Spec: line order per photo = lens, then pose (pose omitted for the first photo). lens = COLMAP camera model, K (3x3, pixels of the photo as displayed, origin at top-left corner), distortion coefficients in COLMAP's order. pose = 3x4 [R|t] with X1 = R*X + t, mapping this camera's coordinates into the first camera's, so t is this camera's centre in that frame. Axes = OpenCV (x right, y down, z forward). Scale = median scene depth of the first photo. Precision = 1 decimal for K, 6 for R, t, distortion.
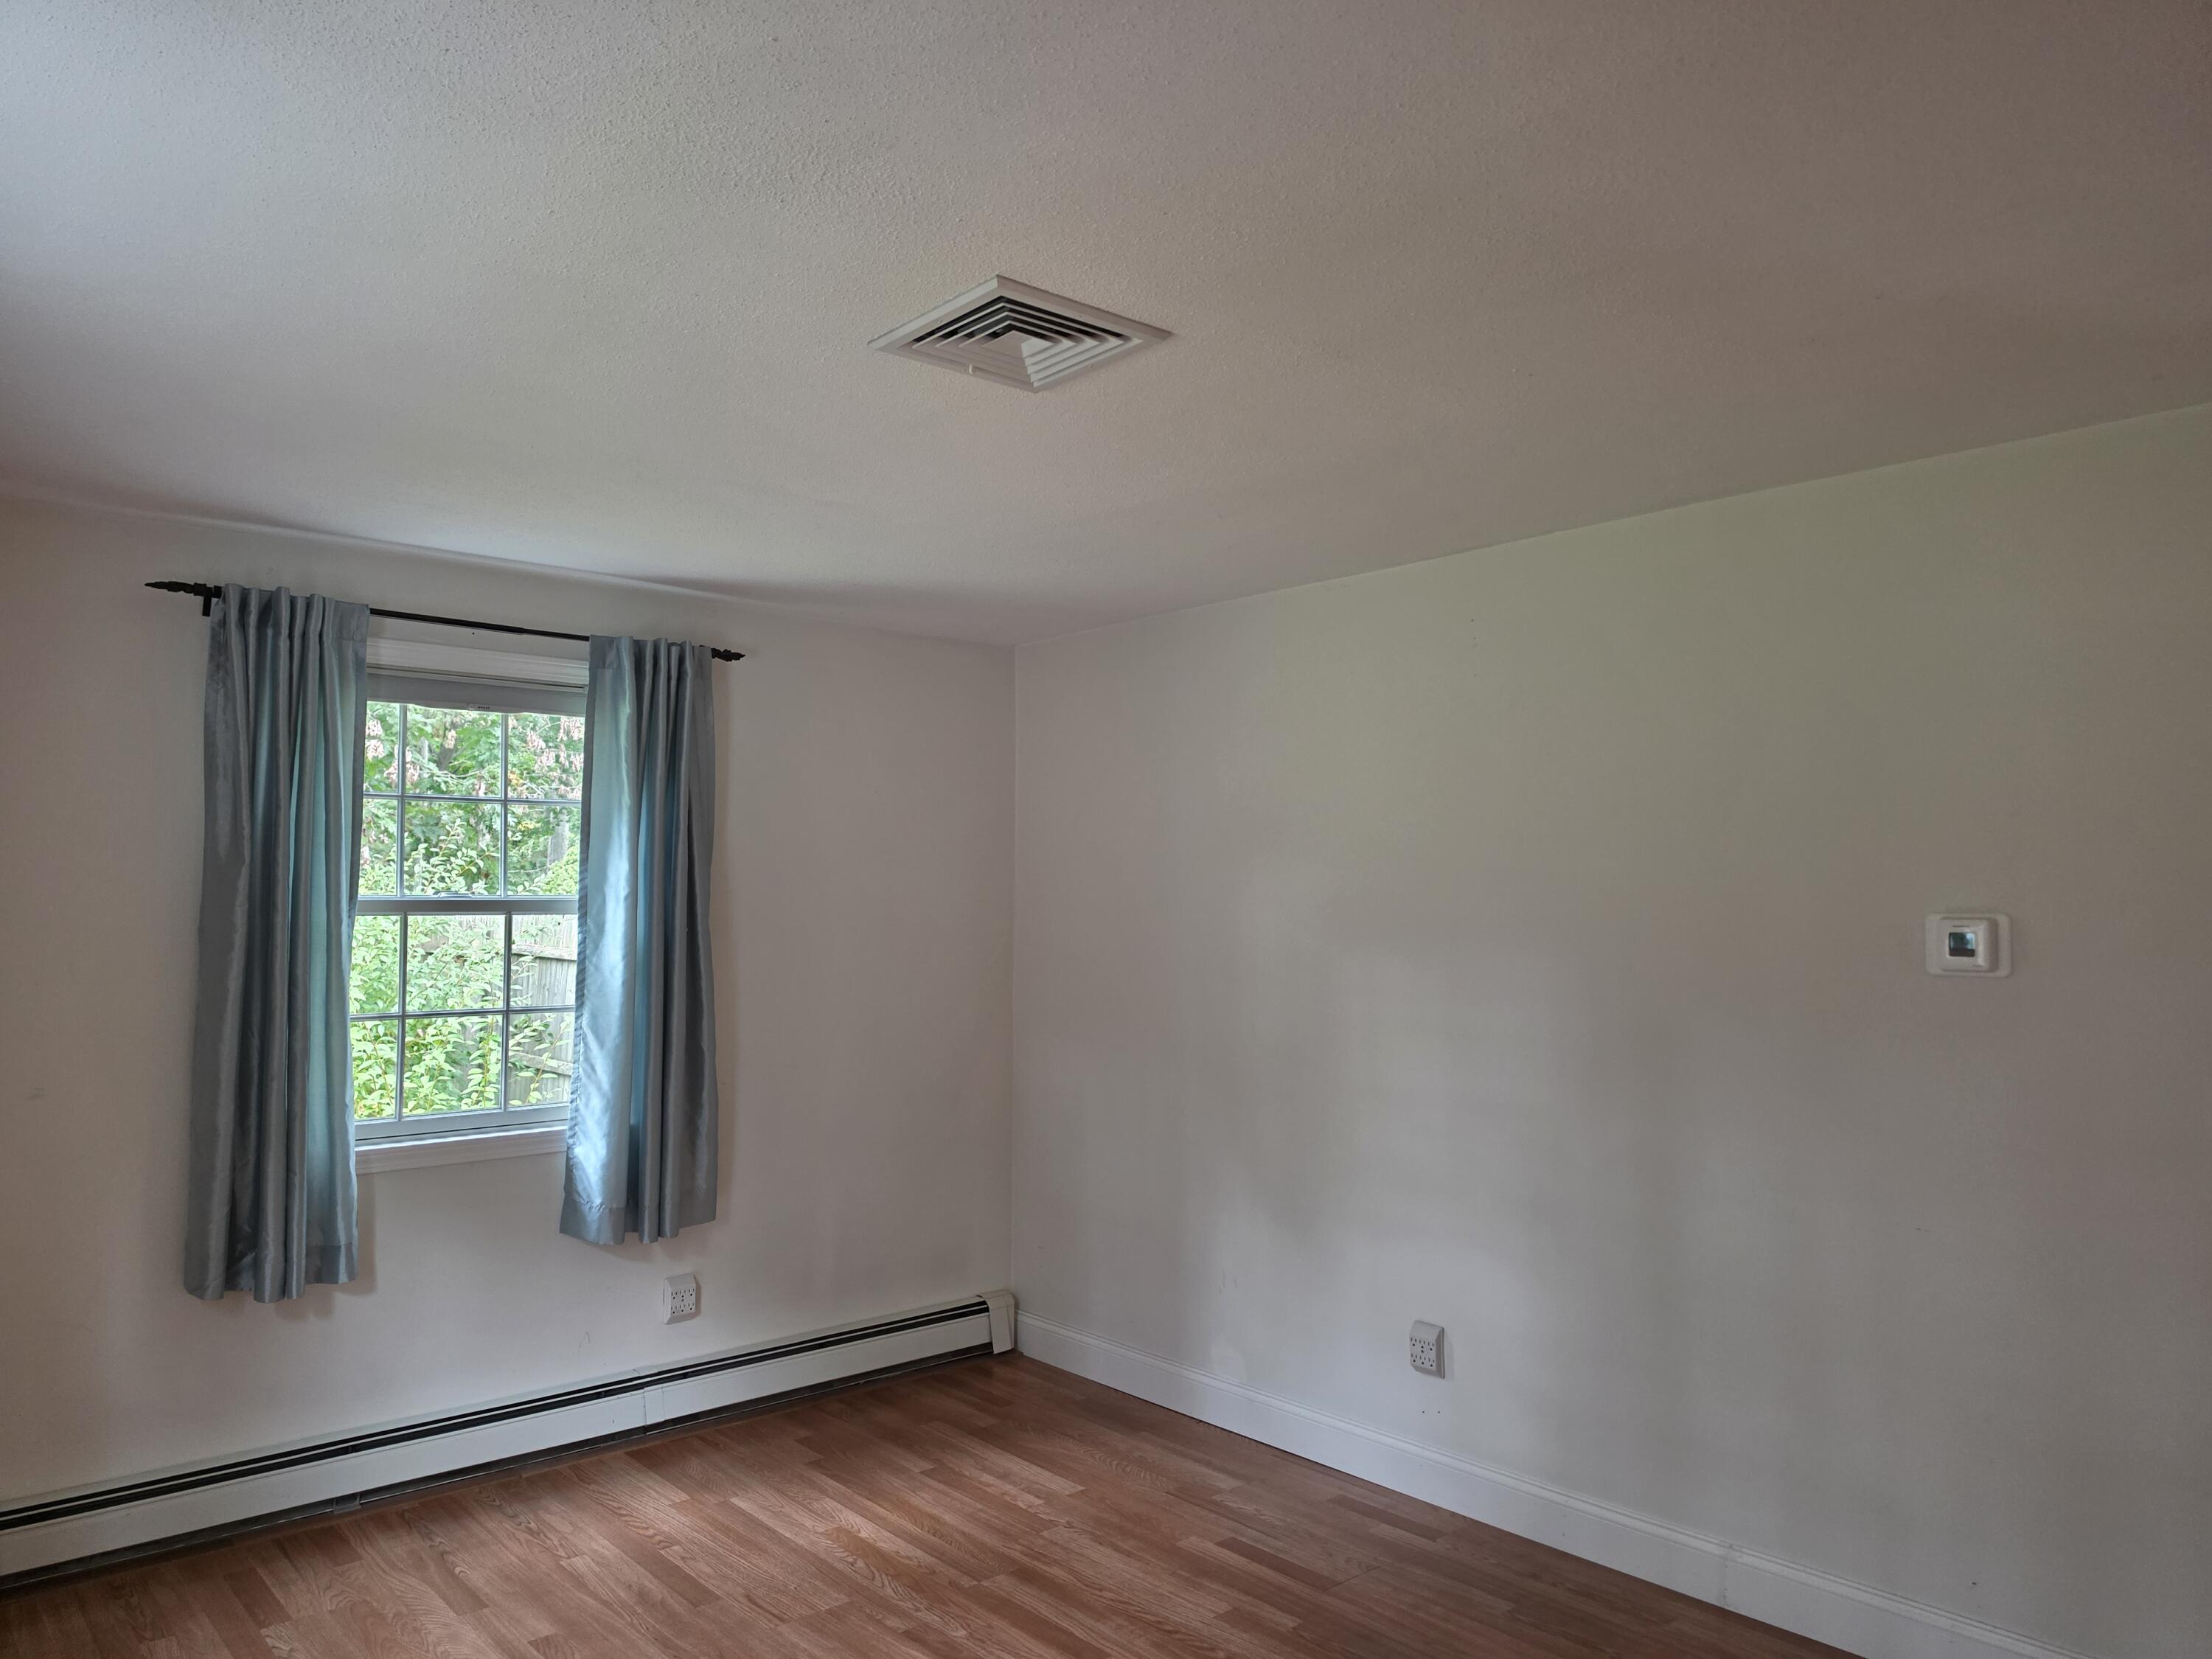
lens RADIAL K [[1504.9, 0, 1110.9], [0, 1504.9, 841.3], [0, 0, 1]] dist [0.007601, -0.000245]
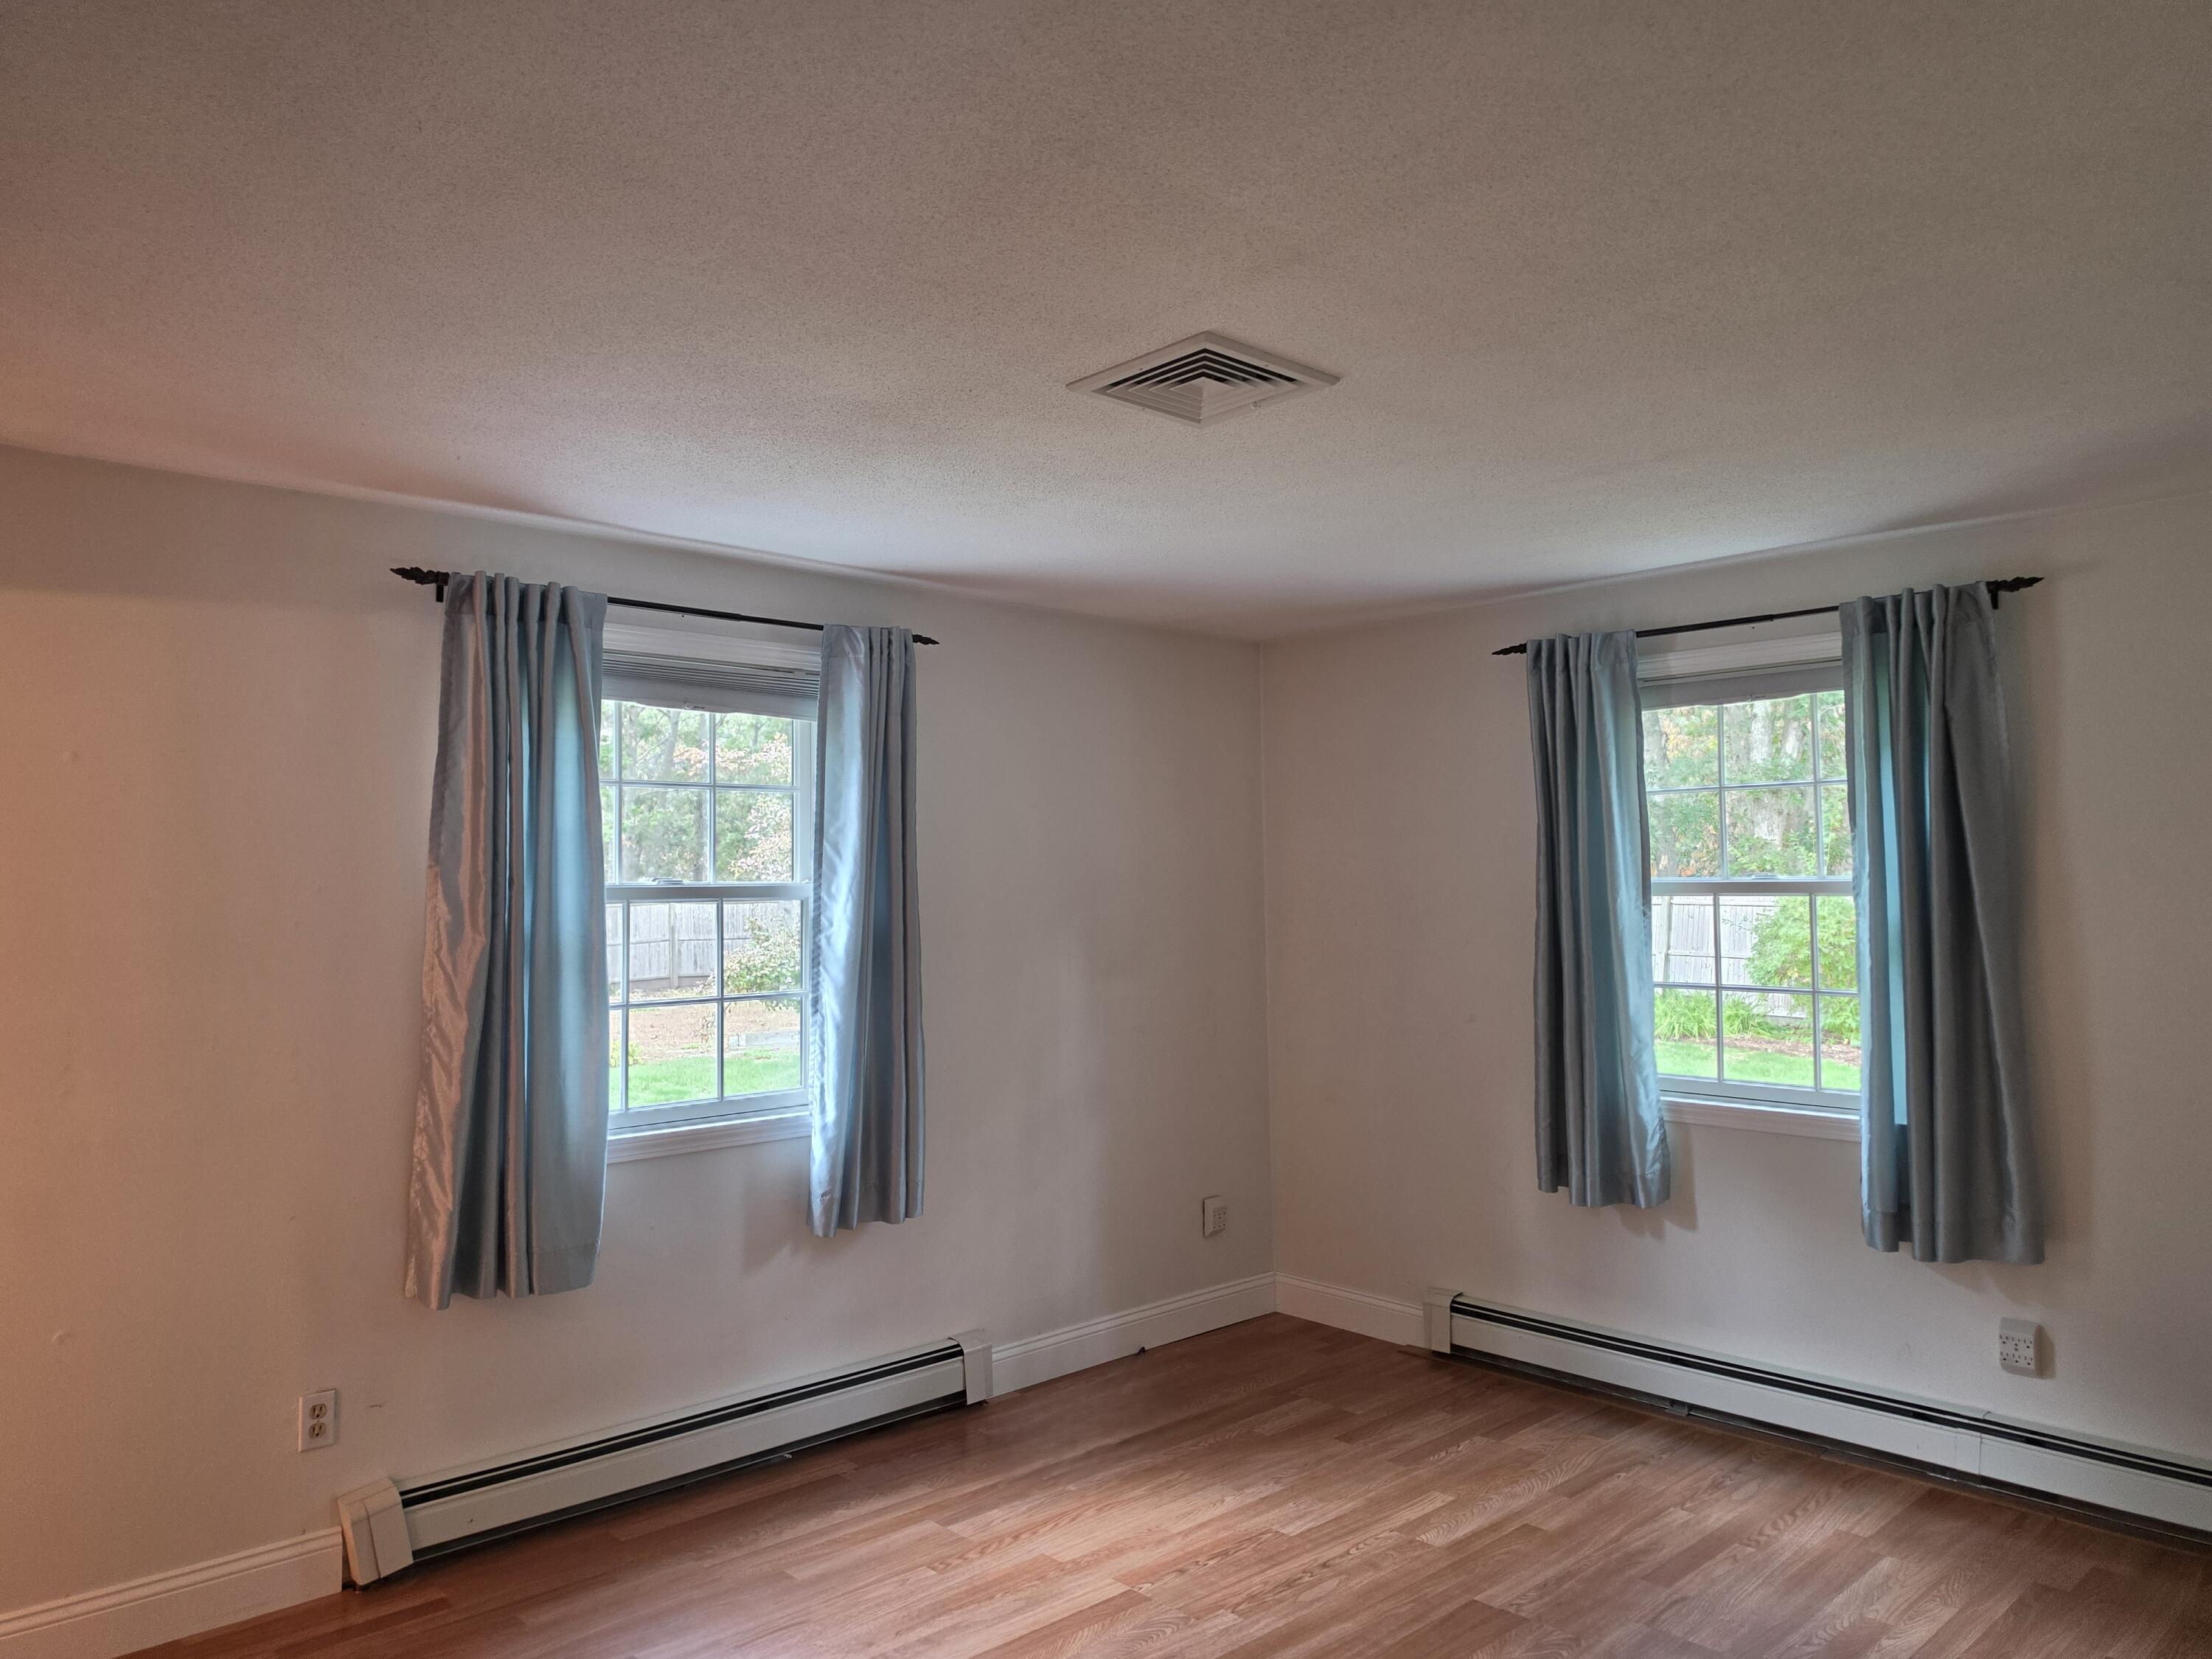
lens RADIAL K [[1504.9, 0, 1112.2], [0, 1504.9, 812.8], [0, 0, 1]] dist [0.007601, -0.000245]
pose [[0.057540, -0.054027, -0.996880, 0.632910], [0.049244, 0.997473, -0.051217, 0.024282], [0.997128, -0.046144, 0.060055, 0.518179]]
